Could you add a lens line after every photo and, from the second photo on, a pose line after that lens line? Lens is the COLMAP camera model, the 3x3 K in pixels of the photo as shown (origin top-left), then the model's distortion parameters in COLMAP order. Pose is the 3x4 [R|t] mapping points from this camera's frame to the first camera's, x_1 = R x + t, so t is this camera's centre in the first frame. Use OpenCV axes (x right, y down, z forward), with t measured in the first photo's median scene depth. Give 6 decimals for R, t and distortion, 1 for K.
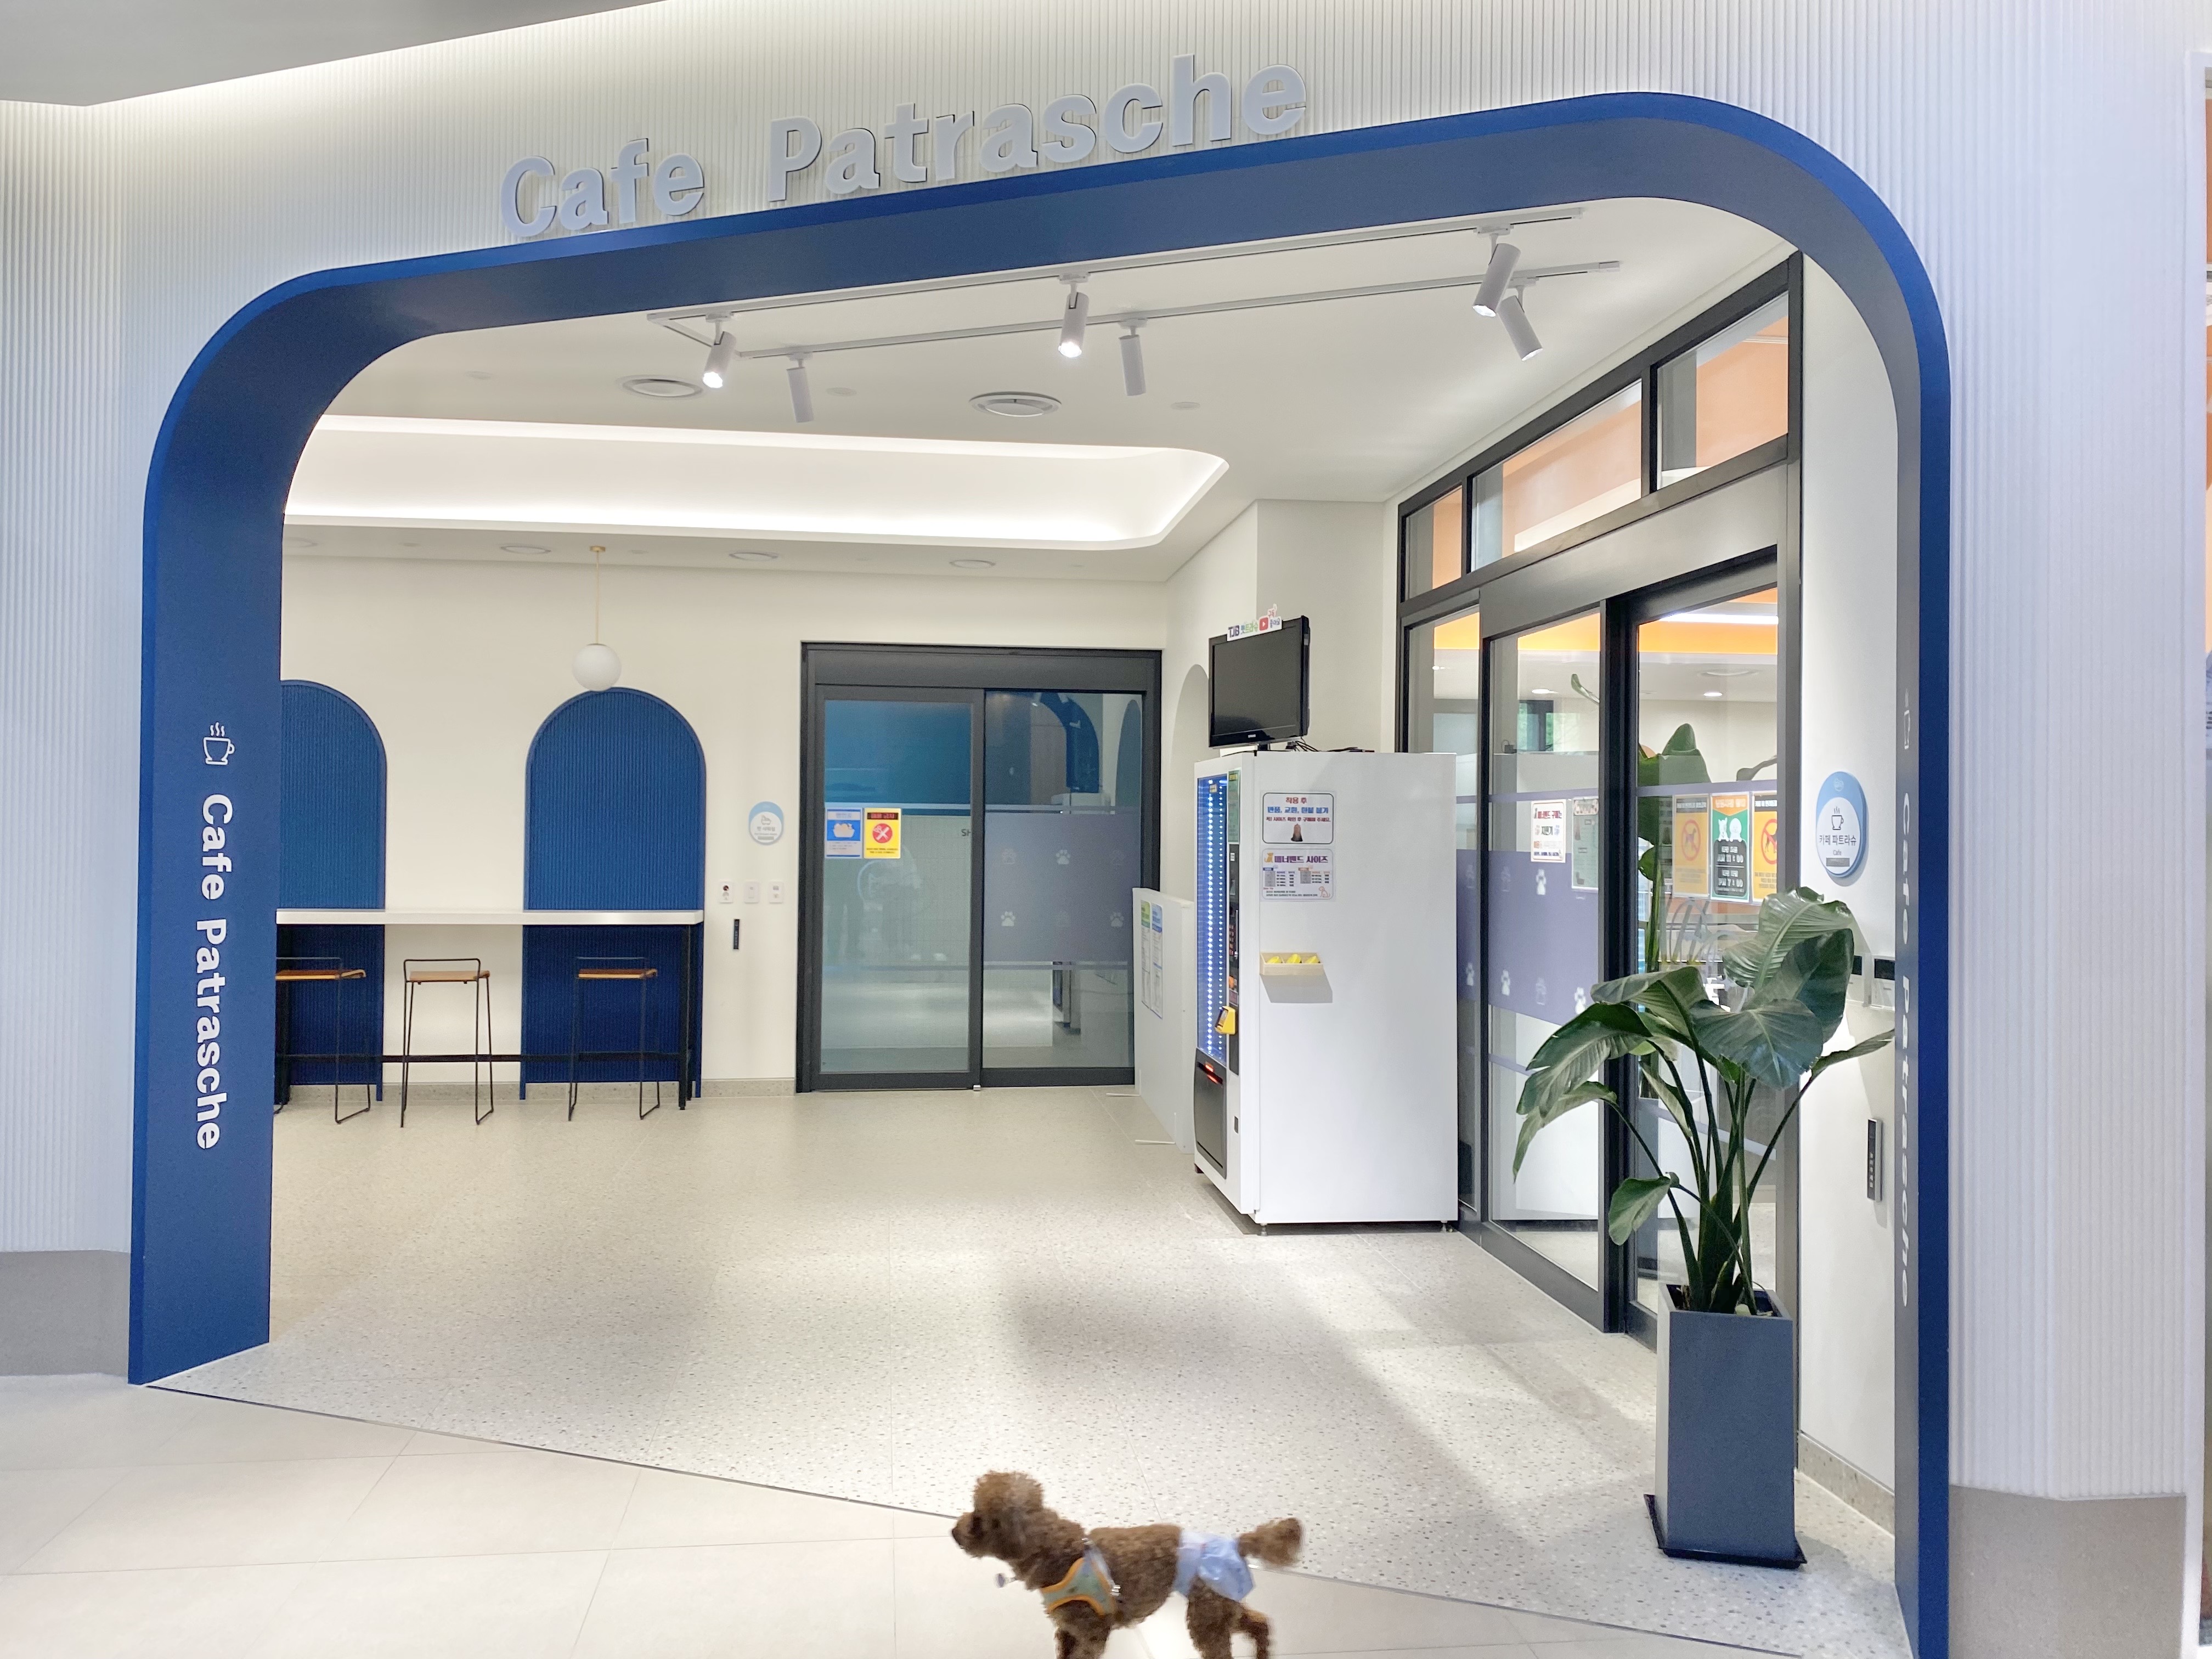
lens RADIAL K [[1679.3, 0, 1105.8], [0, 1679.3, 824.2], [0, 0, 1]] dist [0.001155, -0.000114]
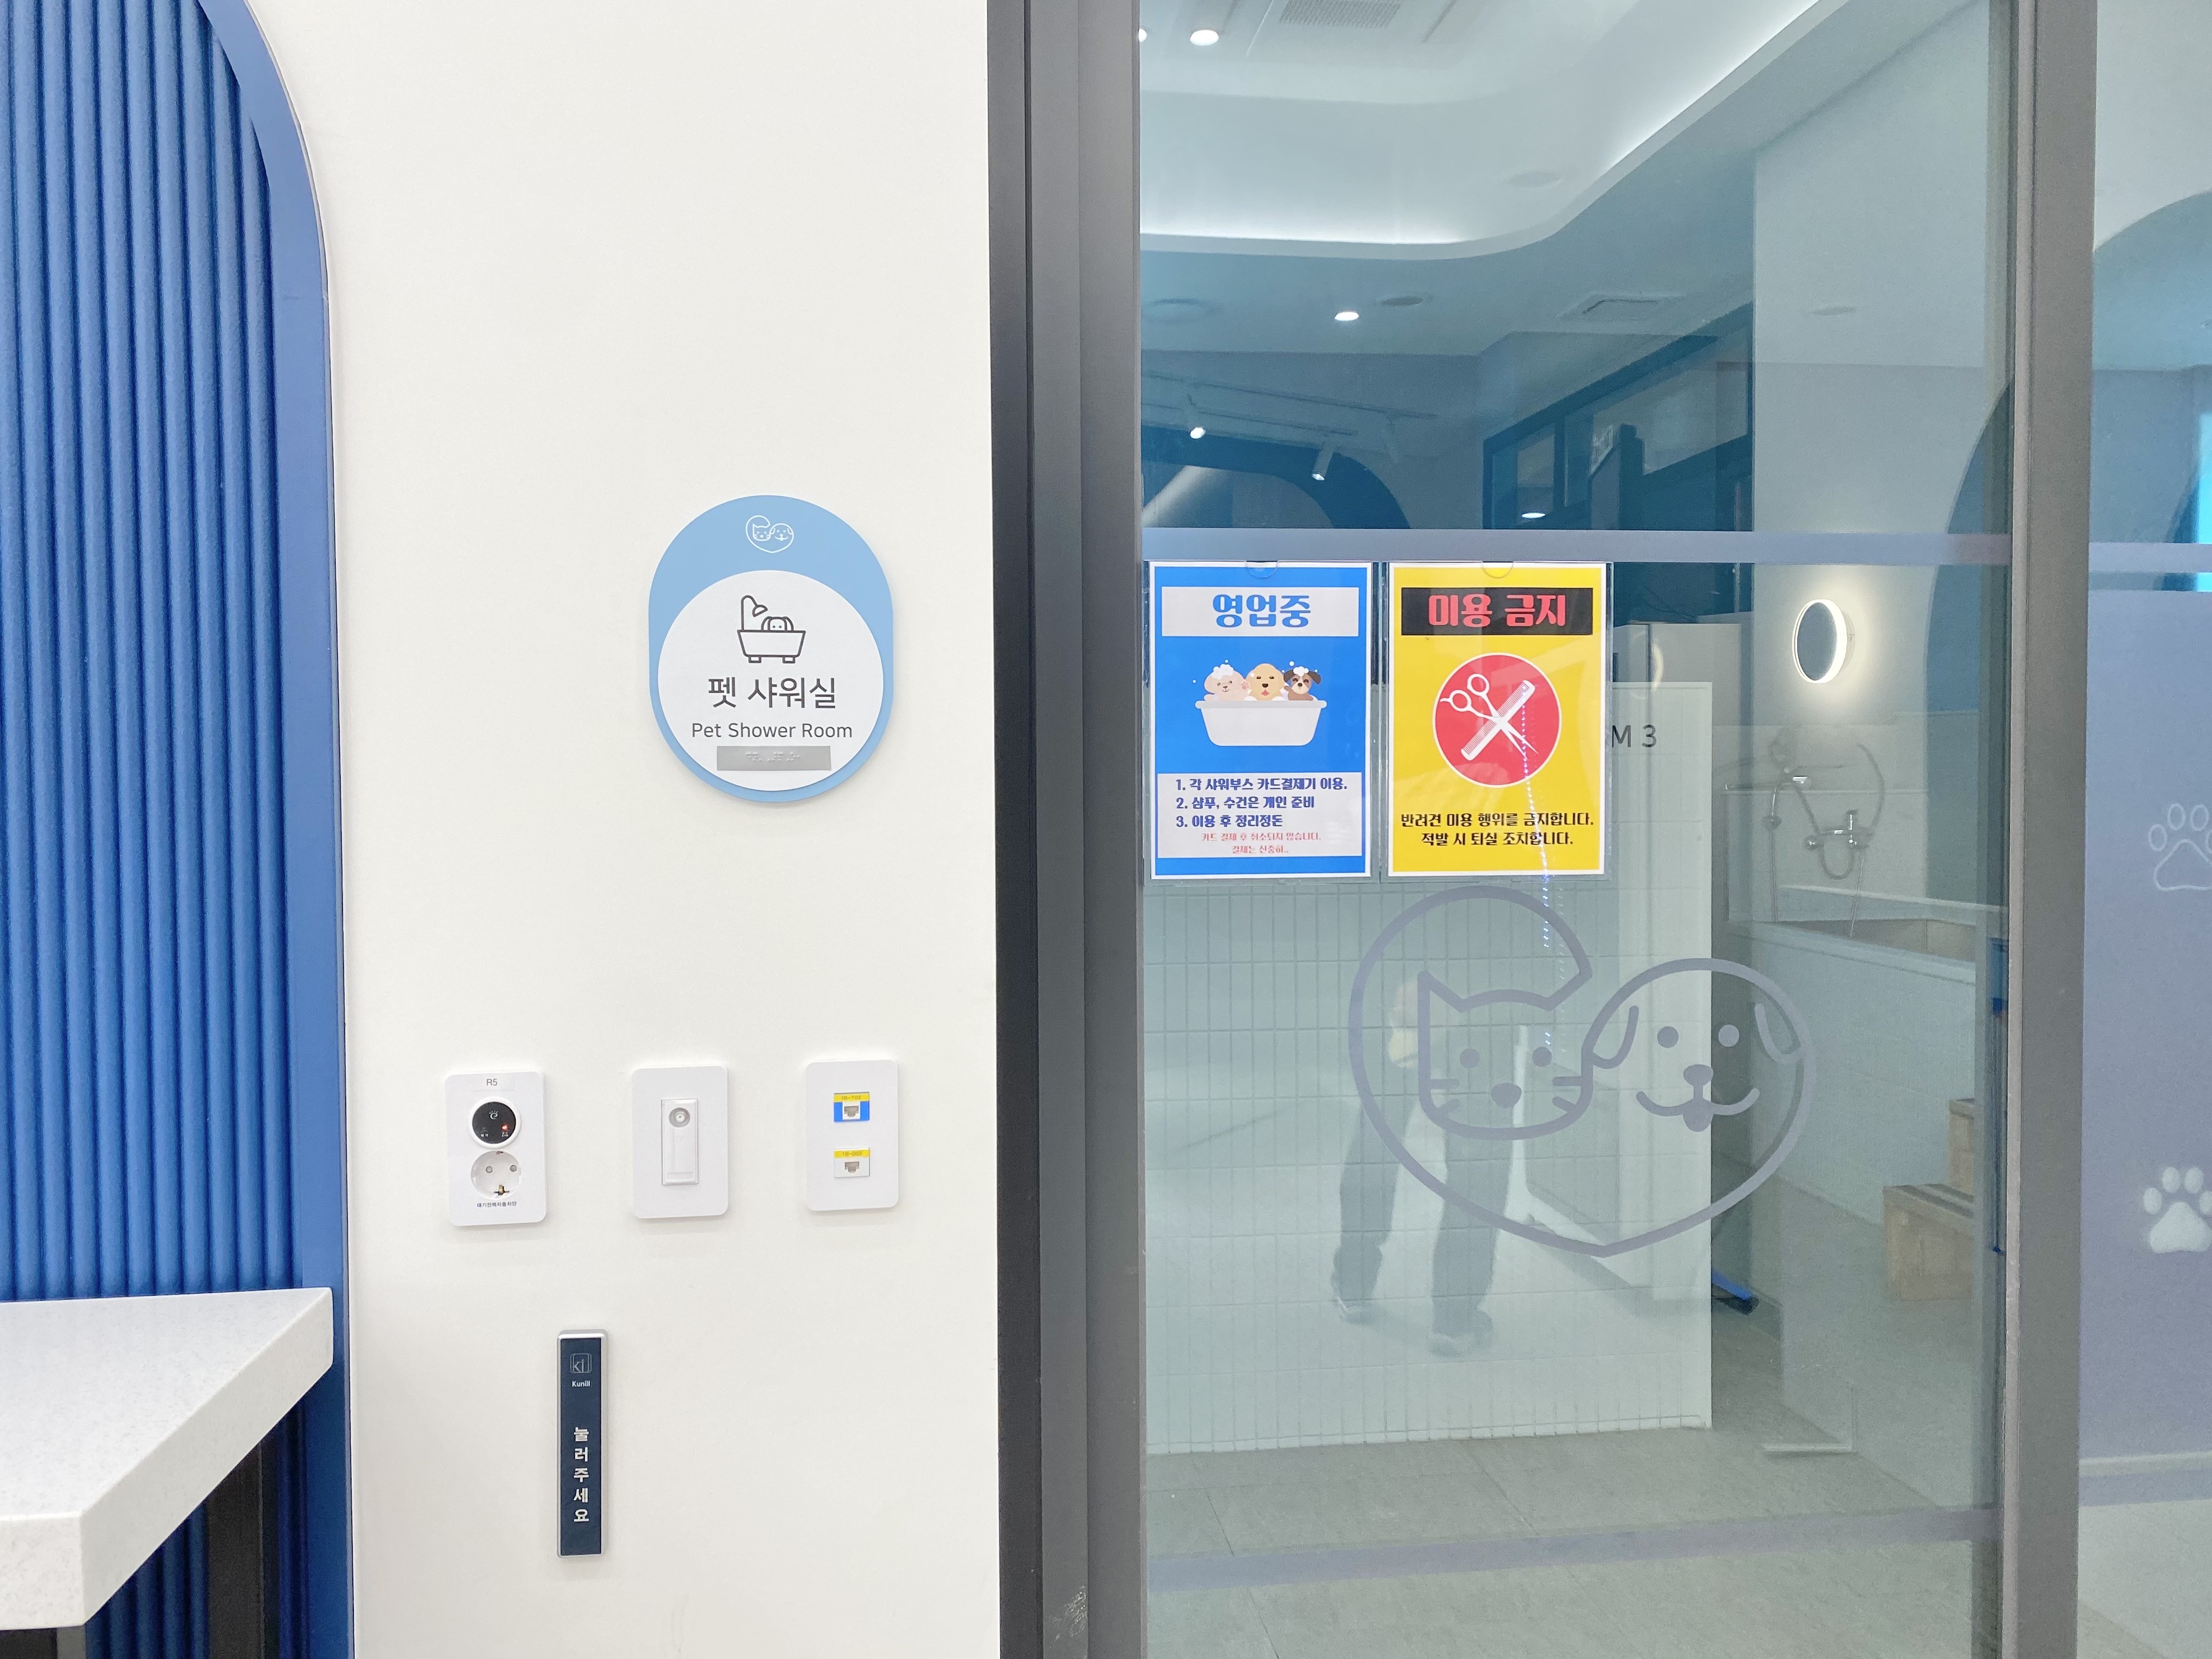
lens RADIAL K [[1679.3, 0, 1105.7], [0, 1679.3, 831.5], [0, 0, 1]] dist [0.001155, -0.000114]
pose [[0.999838, -0.017120, -0.005524, -0.170153], [0.017296, 0.999283, 0.033691, 0.010019], [0.004943, -0.033781, 0.999417, 0.839954]]
